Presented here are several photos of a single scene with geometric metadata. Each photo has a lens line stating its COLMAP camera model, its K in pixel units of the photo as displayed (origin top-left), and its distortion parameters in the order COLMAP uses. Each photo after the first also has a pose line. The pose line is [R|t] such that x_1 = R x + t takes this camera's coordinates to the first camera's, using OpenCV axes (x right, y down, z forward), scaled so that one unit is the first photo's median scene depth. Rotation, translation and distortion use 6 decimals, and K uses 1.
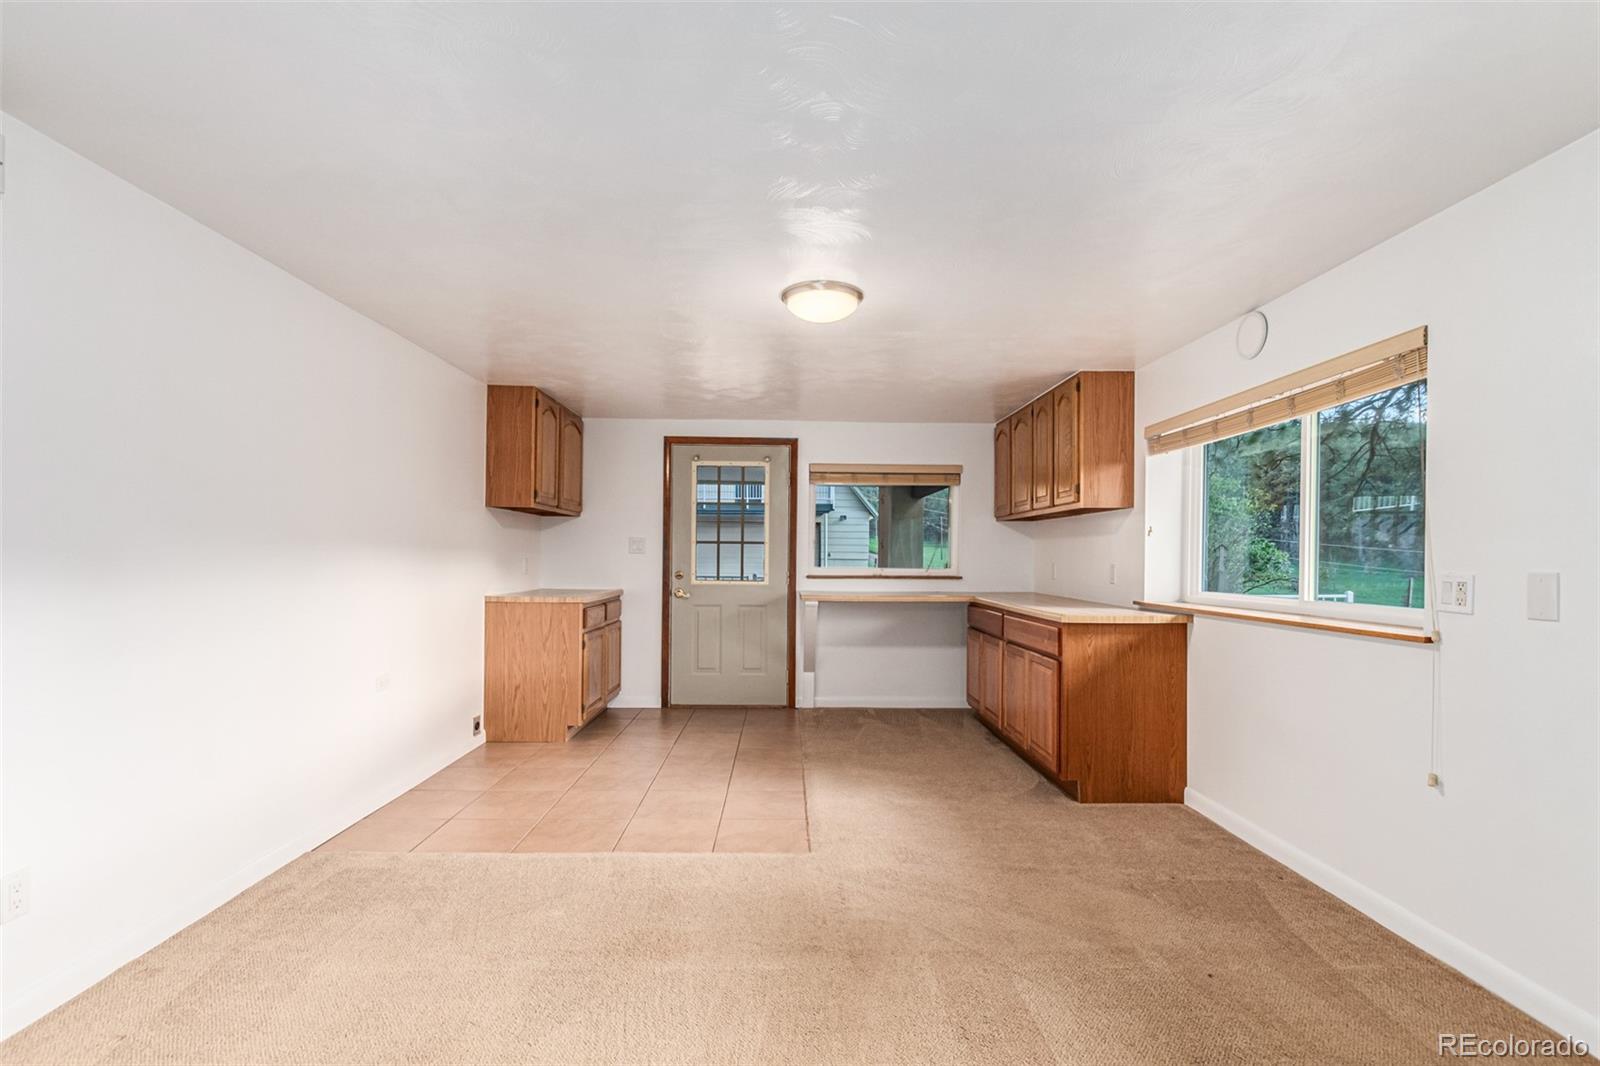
lens RADIAL K [[731.5, 0, 800.2], [0, 731.5, 544.6], [0, 0, 1]] dist [0.010119, -0.006441]
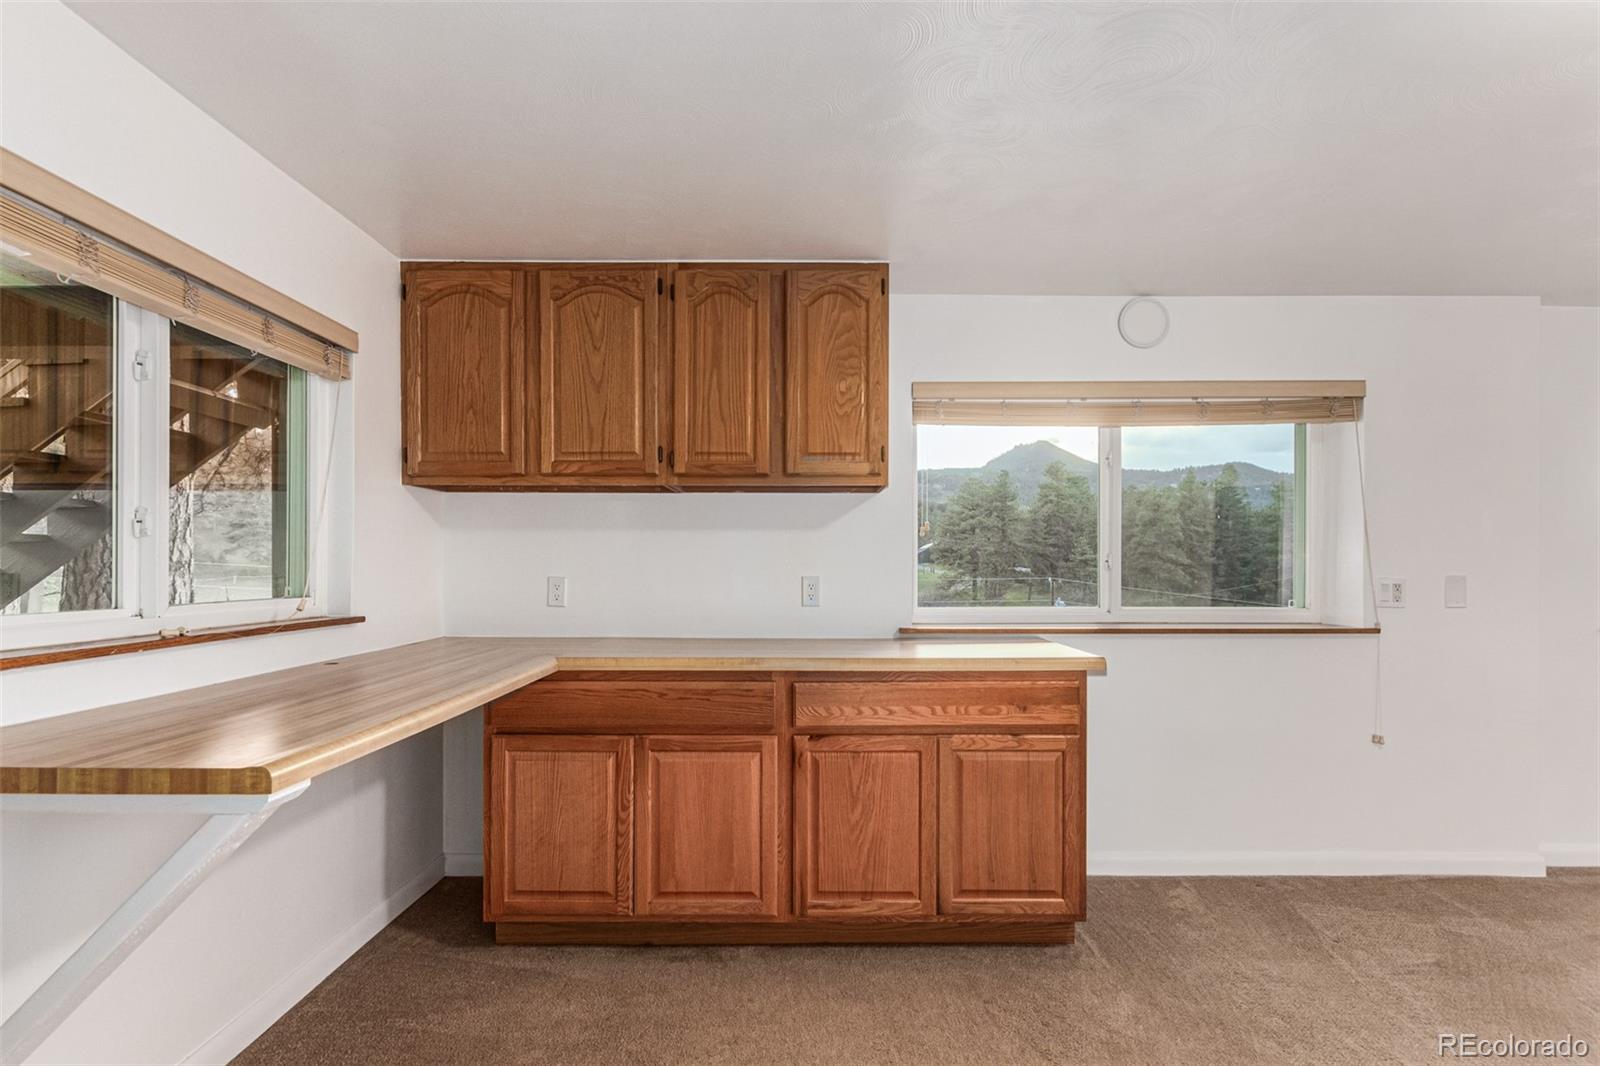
lens RADIAL K [[731.5, 0, 824.9], [0, 731.5, 548.0], [0, 0, 1]] dist [0.010119, -0.006441]
pose [[0.030320, -0.002754, 0.999536, -0.254184], [-0.022723, 0.999736, 0.003444, 0.002889], [-0.999282, -0.022817, 0.030249, 1.122514]]
